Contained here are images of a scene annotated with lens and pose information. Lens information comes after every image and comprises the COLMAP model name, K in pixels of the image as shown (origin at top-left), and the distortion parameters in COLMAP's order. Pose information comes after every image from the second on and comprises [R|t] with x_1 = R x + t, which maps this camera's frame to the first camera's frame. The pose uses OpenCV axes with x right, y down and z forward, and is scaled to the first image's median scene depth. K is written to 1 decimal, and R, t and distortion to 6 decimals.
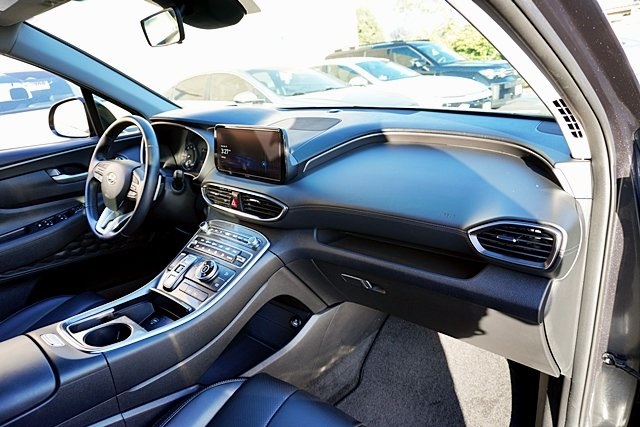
lens RADIAL K [[427.5, 0, 320.0], [0, 427.5, 213.5], [0, 0, 1]] dist [-0.017333, 0.009197]
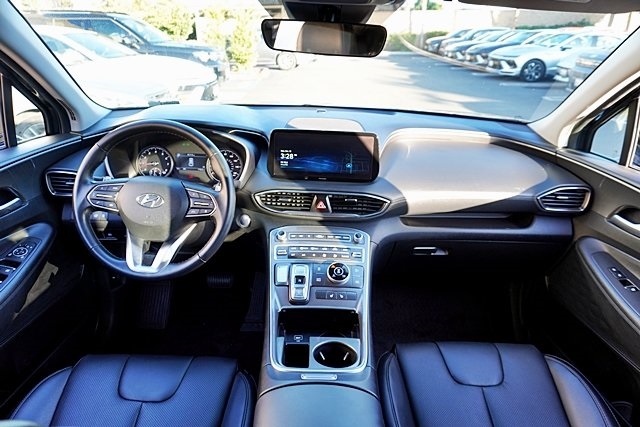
lens RADIAL K [[427.5, 0, 320.0], [0, 427.5, 213.5], [0, 0, 1]] dist [-0.017333, 0.009197]
pose [[0.749592, -0.167088, 0.640463, -0.626362], [0.134859, 0.985870, 0.099363, -0.077918], [-0.648016, 0.011890, 0.761534, 0.147300]]
